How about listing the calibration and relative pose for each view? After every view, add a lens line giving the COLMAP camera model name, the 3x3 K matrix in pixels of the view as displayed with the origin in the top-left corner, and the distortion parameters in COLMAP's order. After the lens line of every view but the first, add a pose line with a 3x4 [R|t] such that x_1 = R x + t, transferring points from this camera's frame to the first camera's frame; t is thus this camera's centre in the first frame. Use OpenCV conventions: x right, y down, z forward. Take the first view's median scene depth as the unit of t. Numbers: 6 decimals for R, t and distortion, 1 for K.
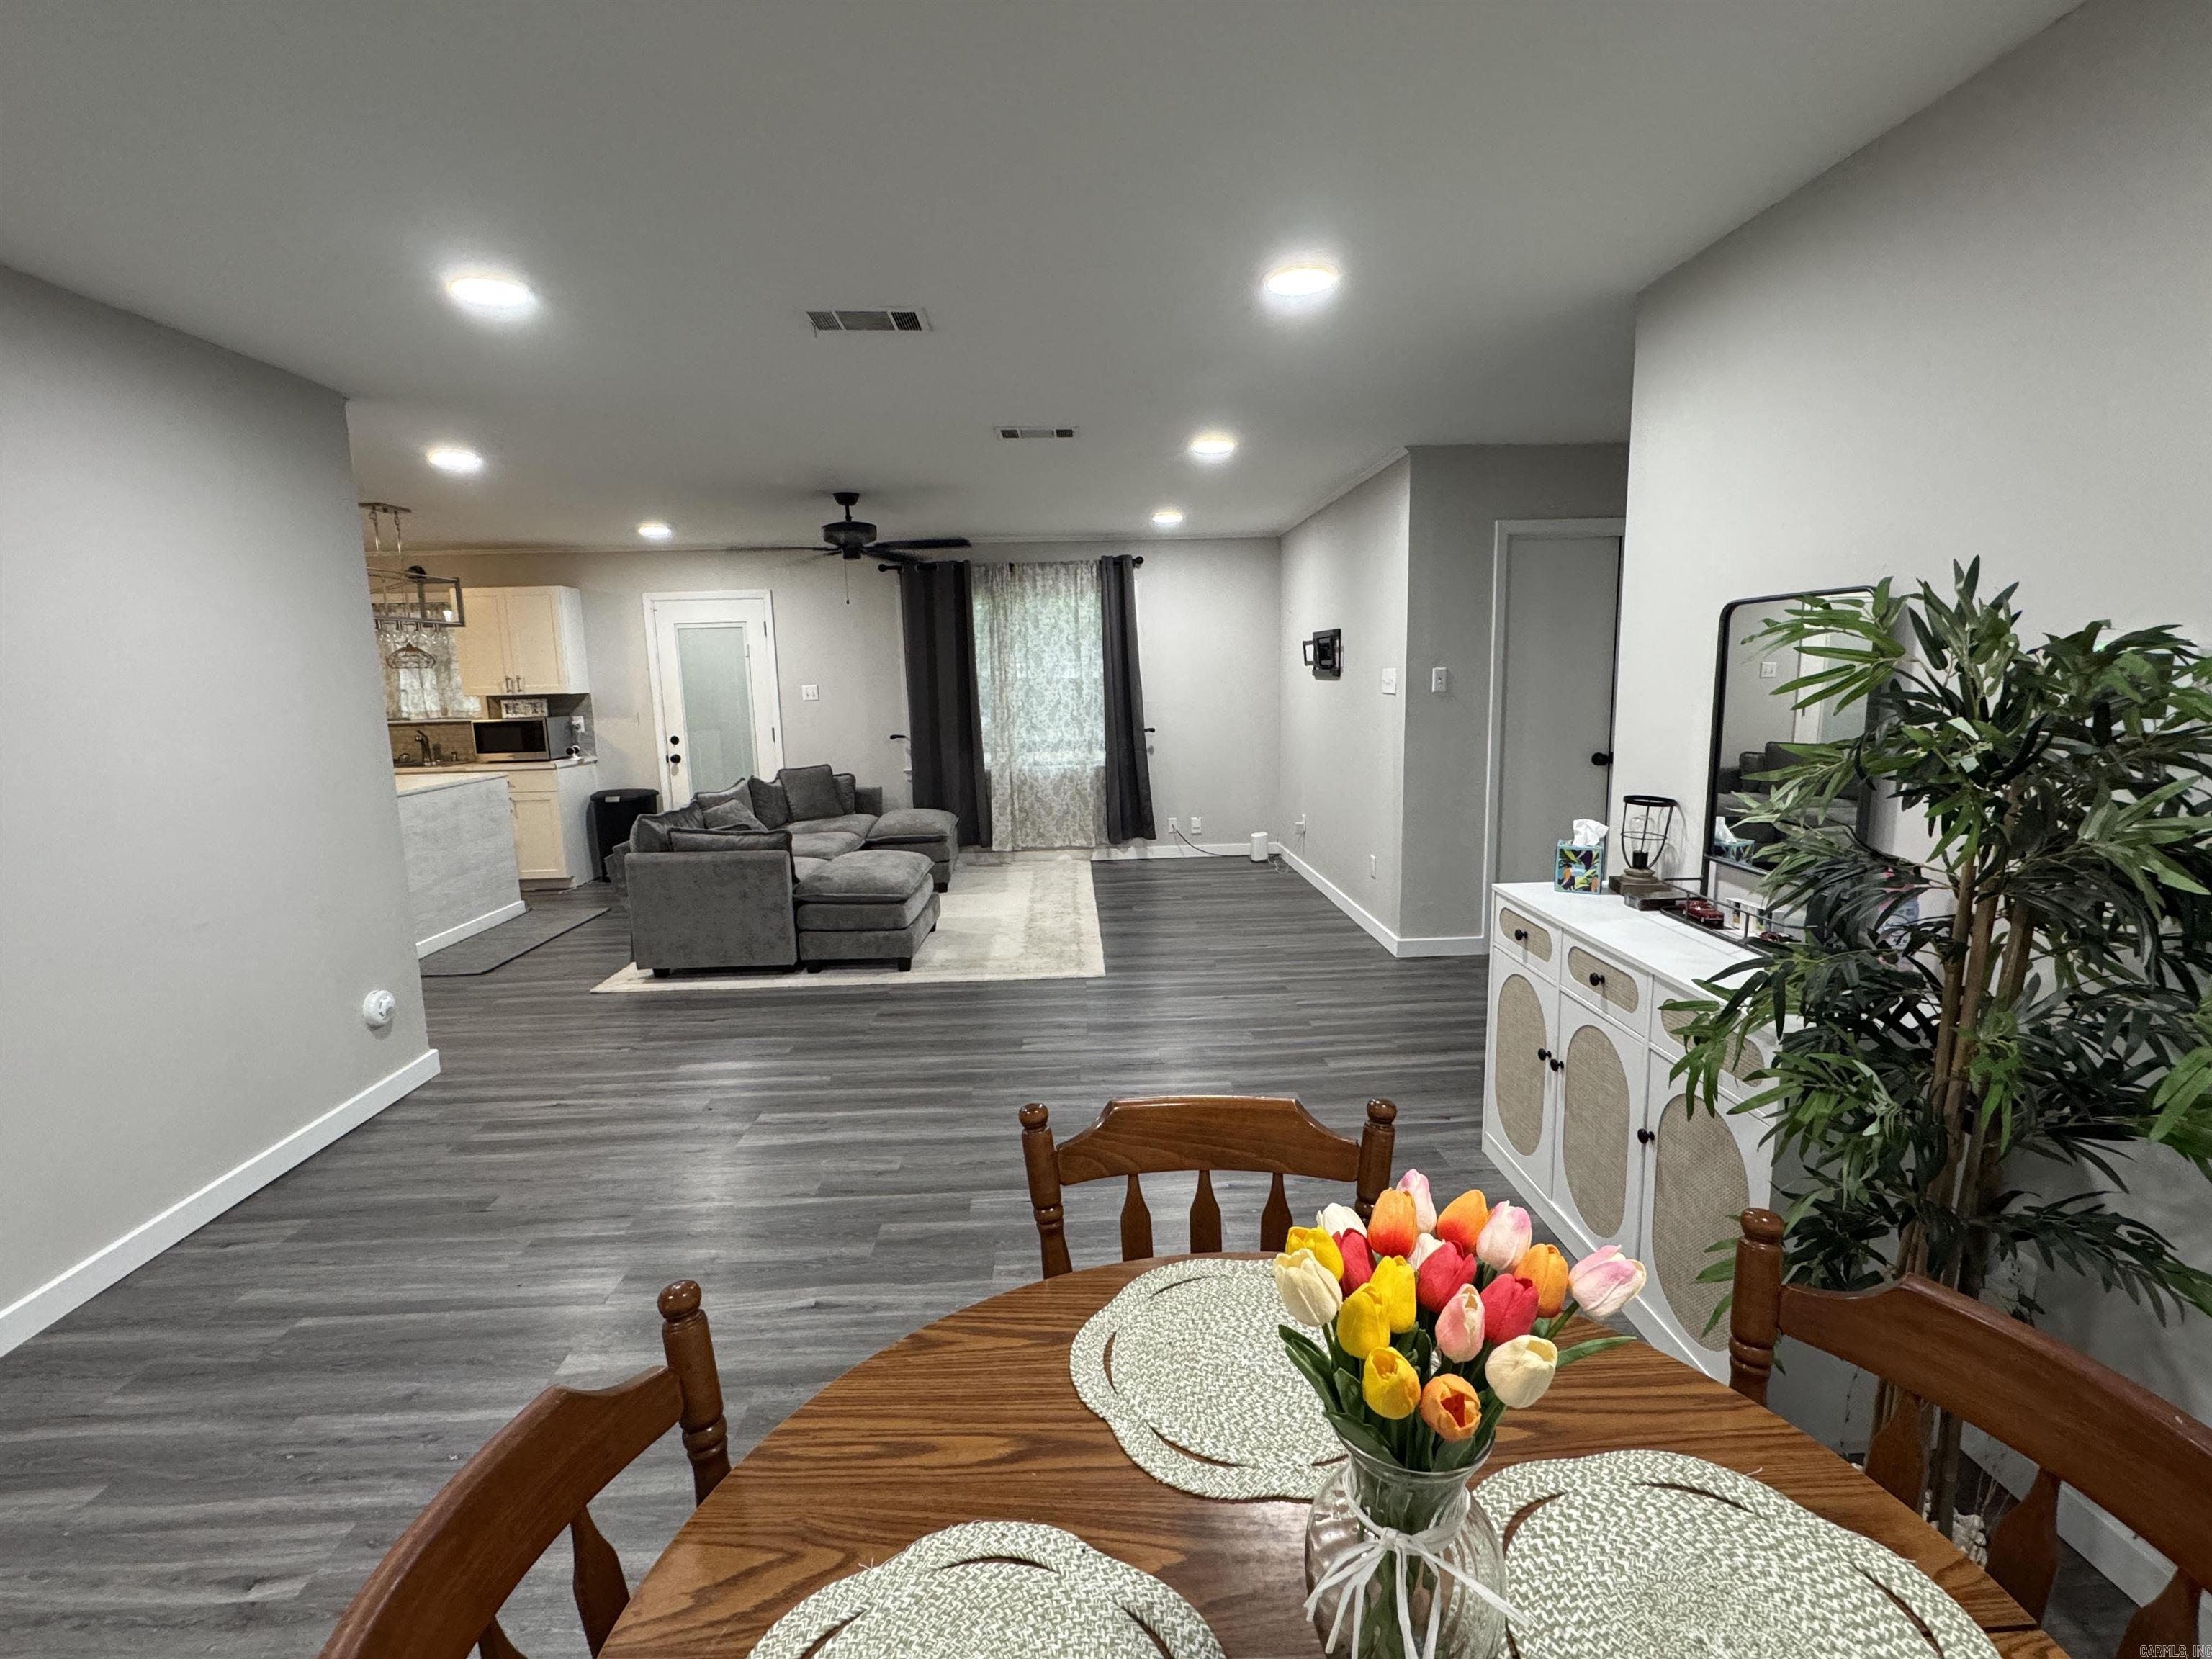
lens RADIAL K [[1023.9, 0, 1102.6], [0, 1023.9, 827.3], [0, 0, 1]] dist [-0.001733, -0.000242]
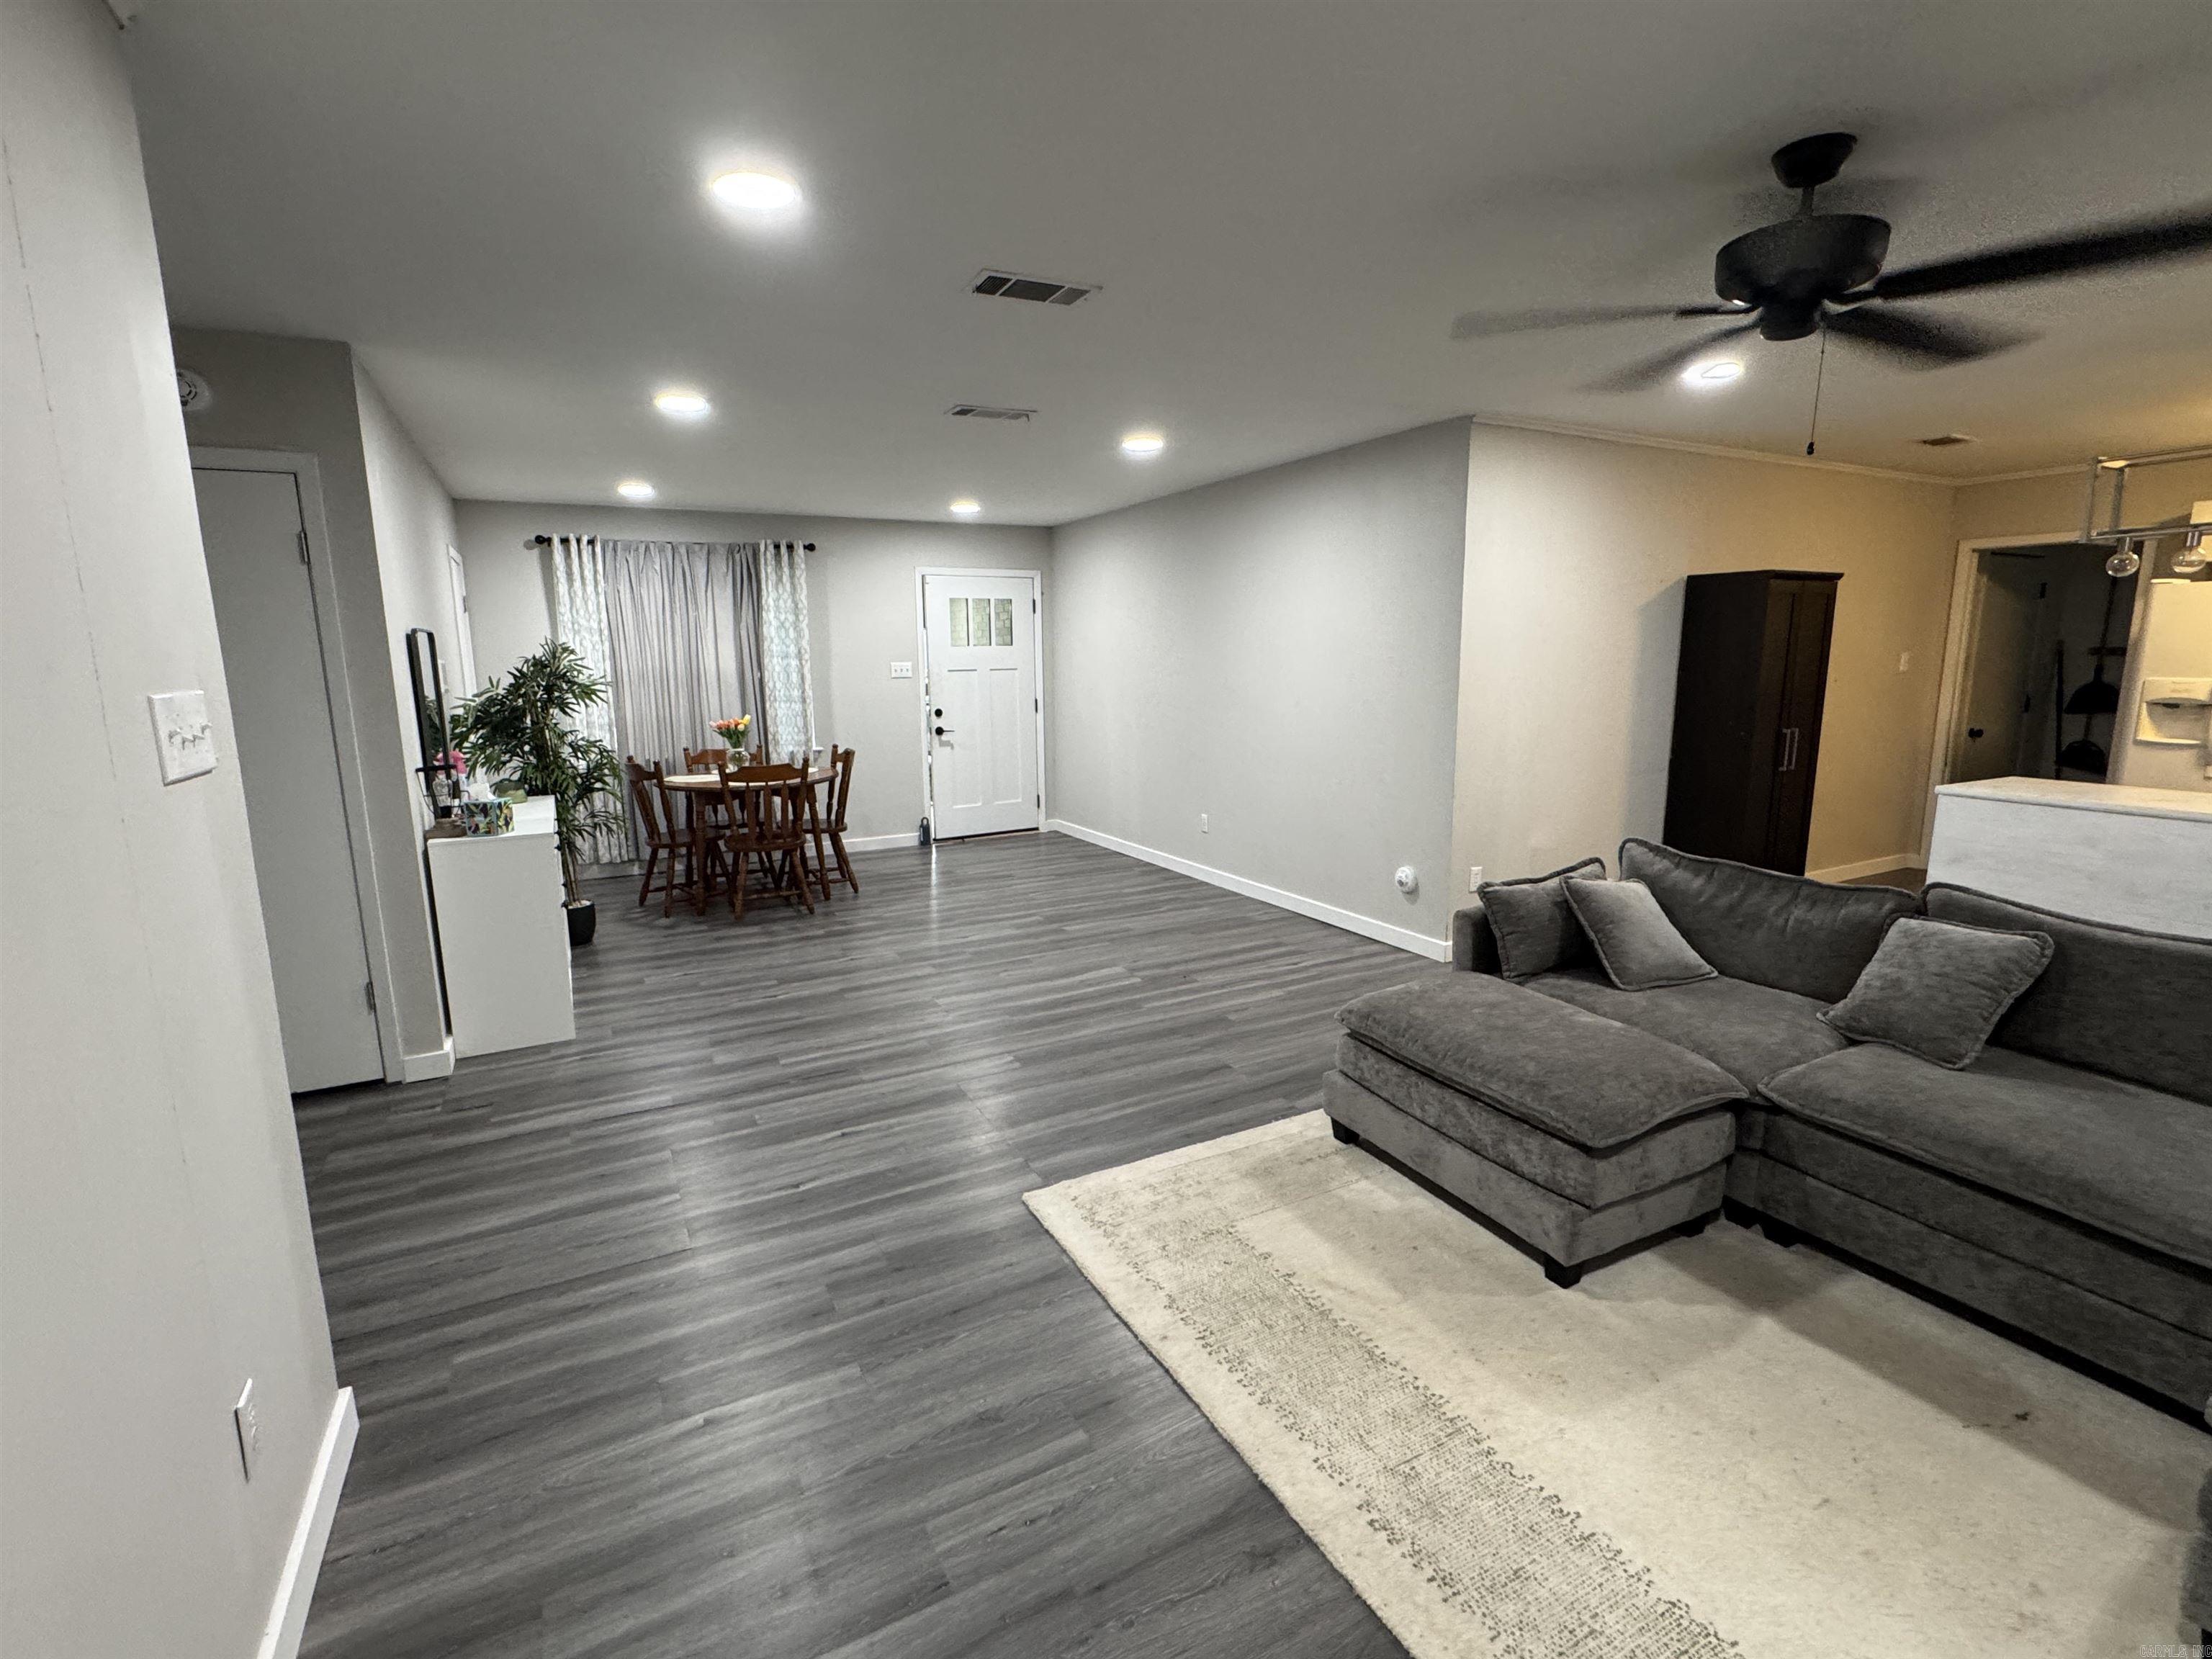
lens RADIAL K [[1023.9, 0, 1095.4], [0, 1023.9, 827.3], [0, 0, 1]] dist [-0.001733, -0.000242]
pose [[-0.900642, 0.110600, -0.420253, 0.139762], [-0.030812, 0.948384, 0.315624, -0.176161], [0.433469, 0.297214, -0.850746, 1.096156]]
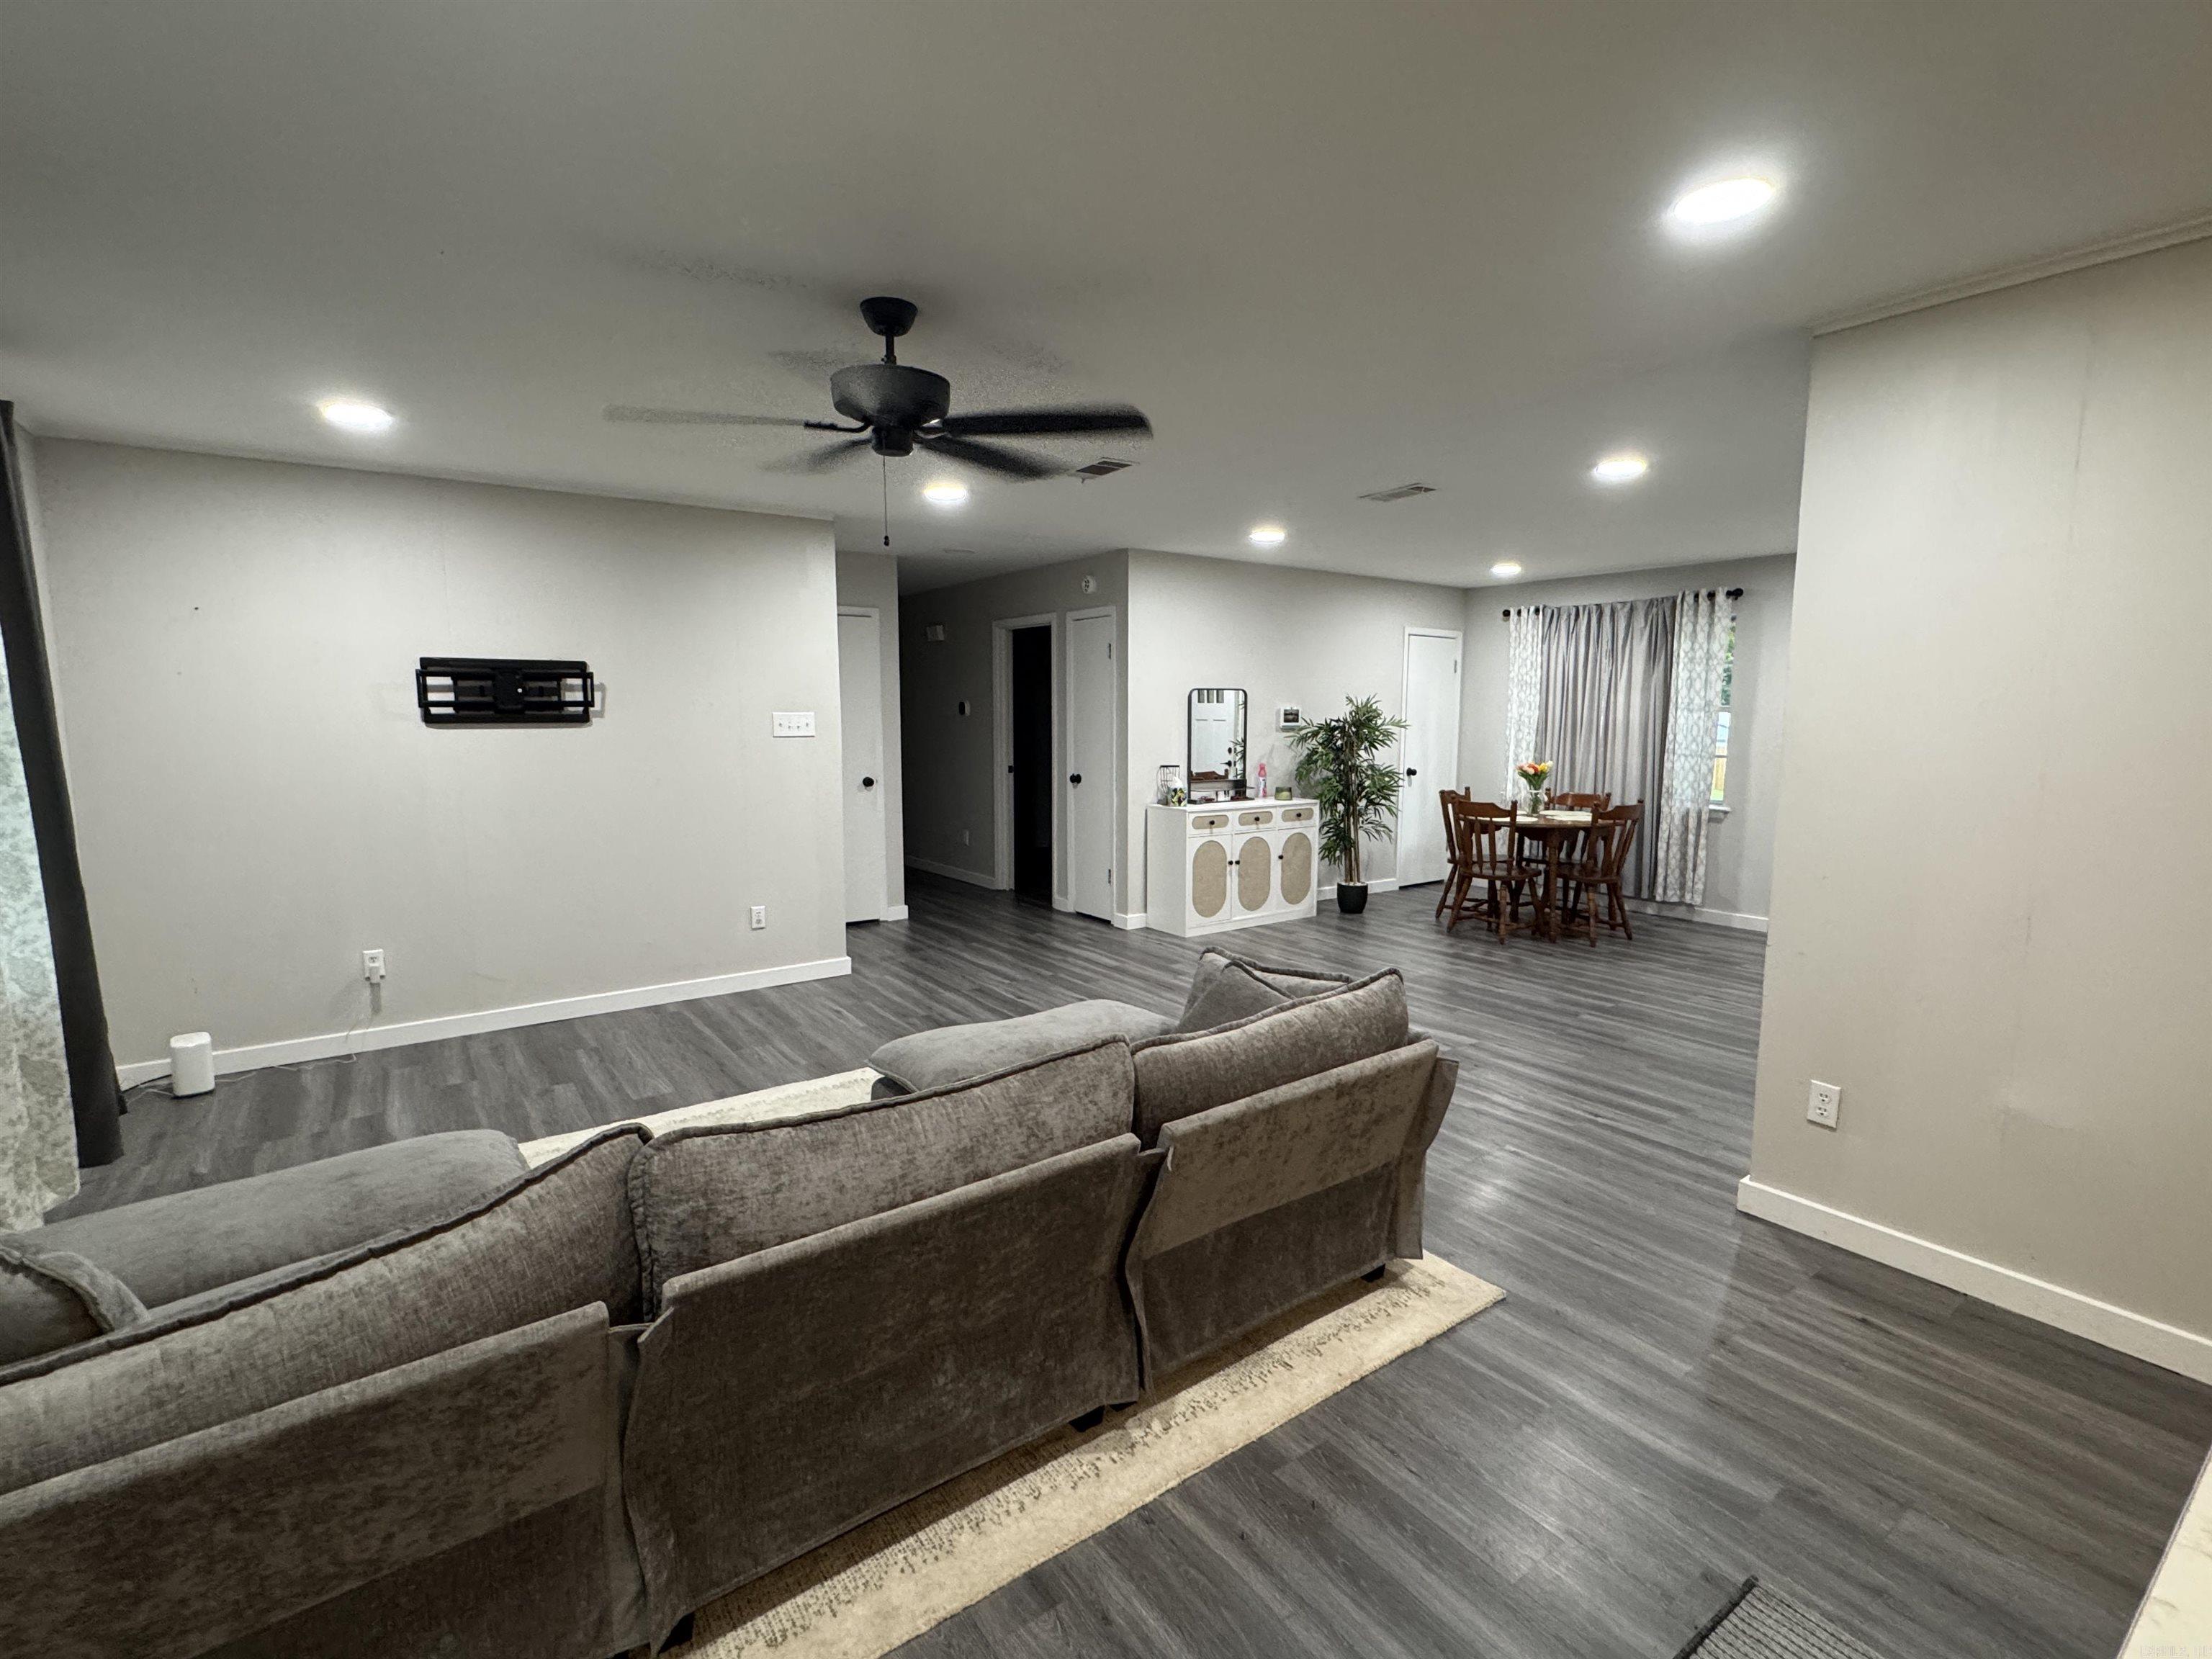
lens RADIAL K [[1023.9, 0, 1106.2], [0, 1023.9, 822.1], [0, 0, 1]] dist [-0.001733, -0.000242]
pose [[-0.556902, -0.070756, 0.827559, -0.602564], [0.137278, 0.974820, 0.175728, -0.147324], [-0.819155, 0.211469, -0.533166, 1.046831]]
